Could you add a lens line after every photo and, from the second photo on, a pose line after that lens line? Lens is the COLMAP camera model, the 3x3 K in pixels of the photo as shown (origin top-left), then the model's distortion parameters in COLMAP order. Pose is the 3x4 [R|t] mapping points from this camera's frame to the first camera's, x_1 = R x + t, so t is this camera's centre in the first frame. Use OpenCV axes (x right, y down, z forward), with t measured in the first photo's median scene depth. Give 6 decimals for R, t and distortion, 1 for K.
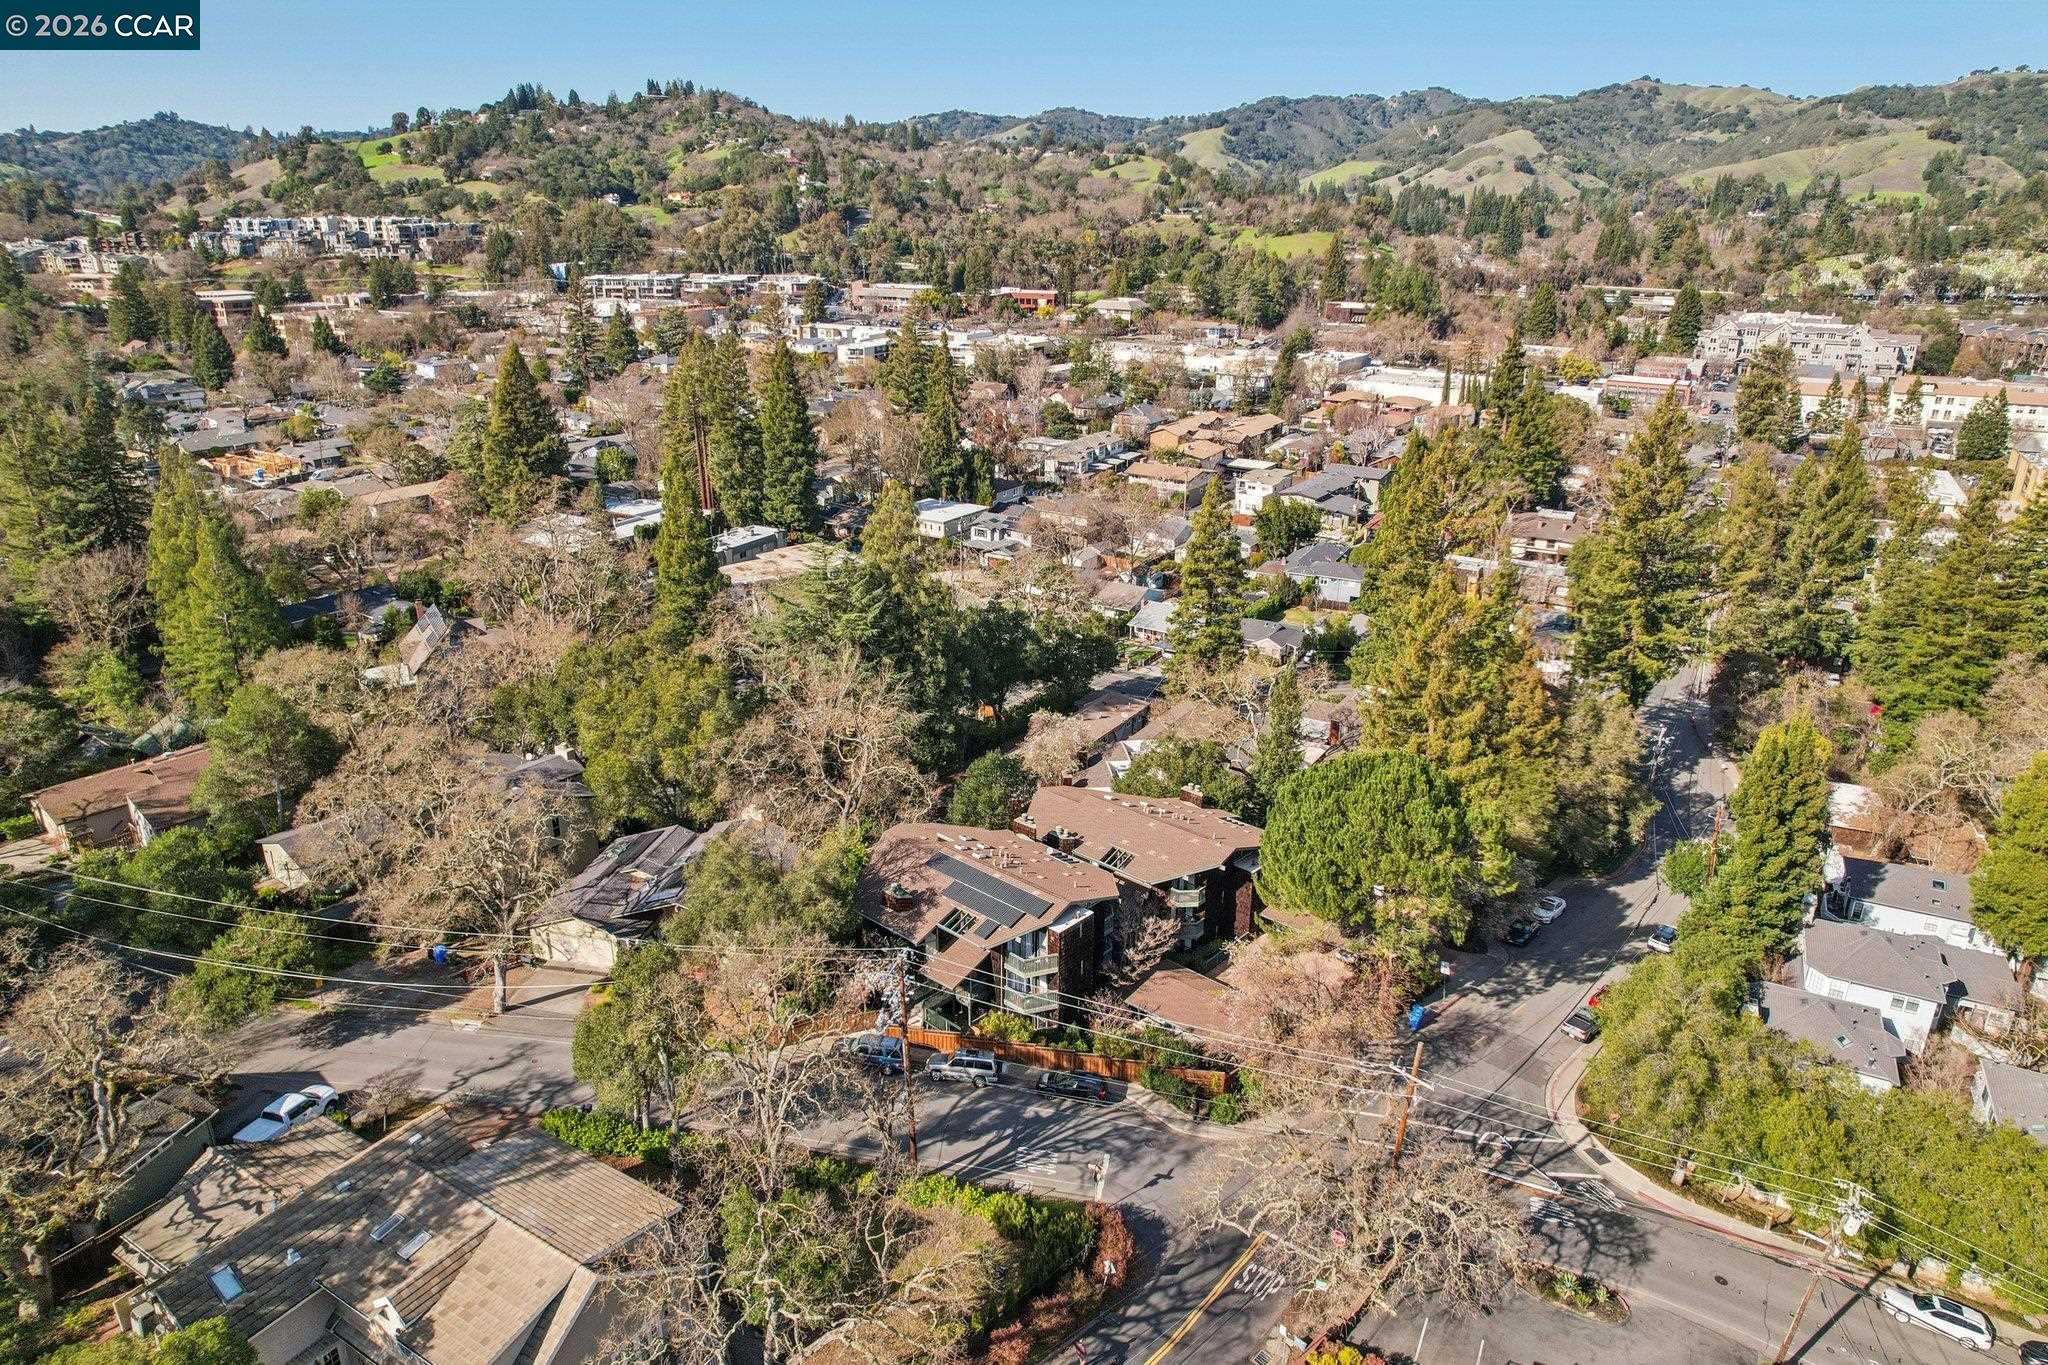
lens RADIAL K [[1312.3, 0, 1024.0], [0, 1312.3, 682.5], [0, 0, 1]] dist [-0.089710, 0.080264]
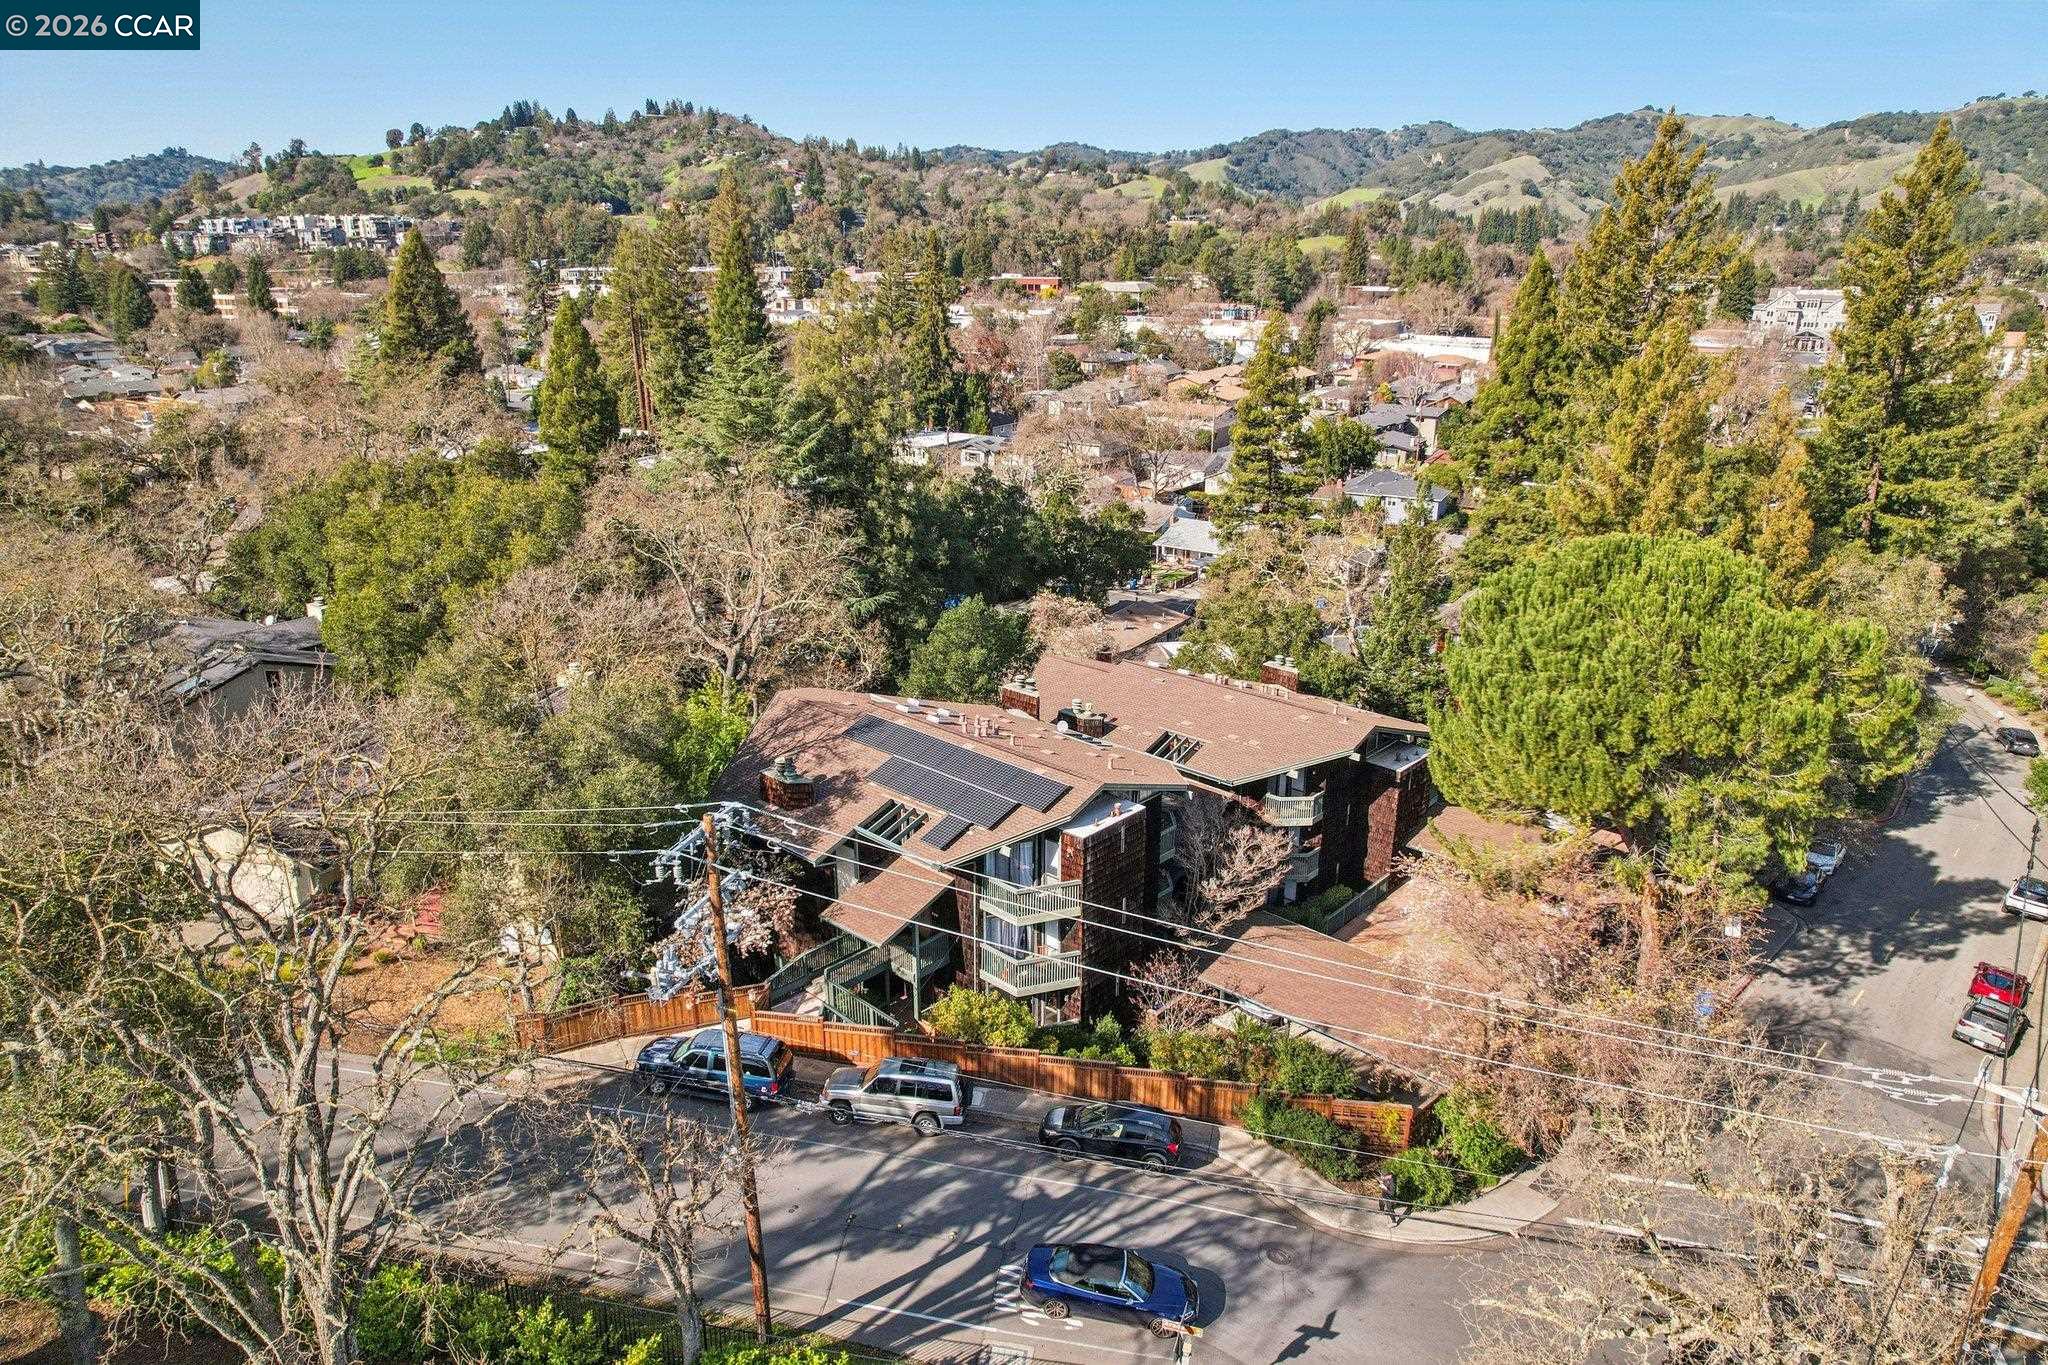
lens RADIAL K [[1312.3, 0, 1024.0], [0, 1312.3, 682.5], [0, 0, 1]] dist [-0.089710, 0.080264]
pose [[0.999998, 0.000232, -0.002076, 0.001581], [-0.000288, 0.999636, -0.026976, 0.053333], [0.002069, 0.026977, 0.999634, 0.175879]]
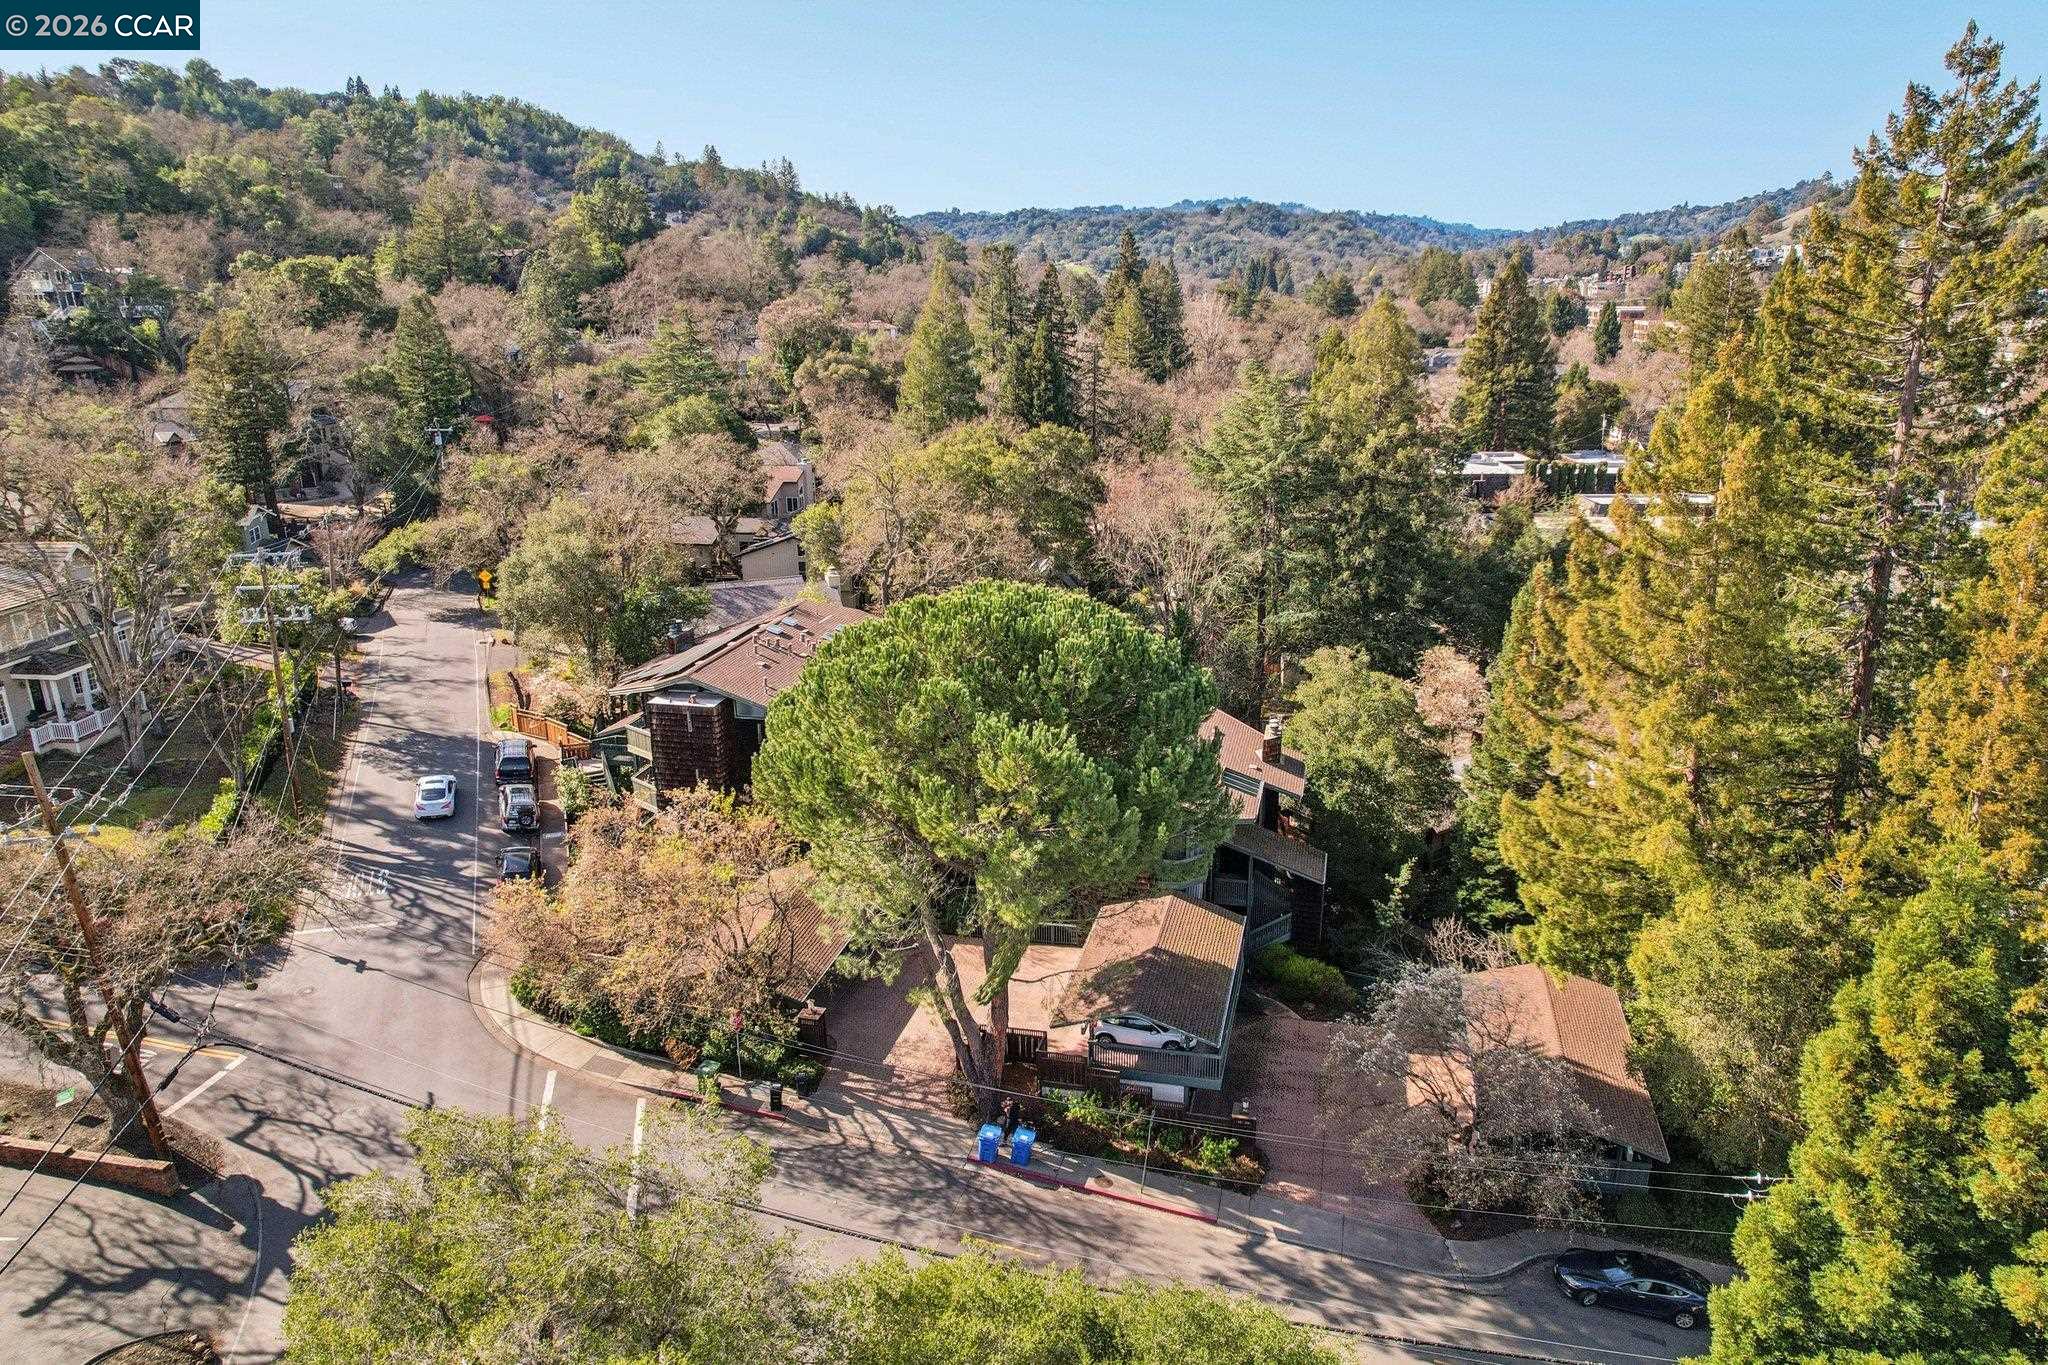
lens RADIAL K [[1327.0, 0, 1040.2], [0, 1327.0, 674.5], [0, 0, 1]] dist [-0.076528, 0.064982]
pose [[0.481327, 0.238392, -0.843501, 0.285183], [-0.286143, 0.952321, 0.105866, 0.012202], [0.828521, 0.190406, 0.526592, 0.294007]]
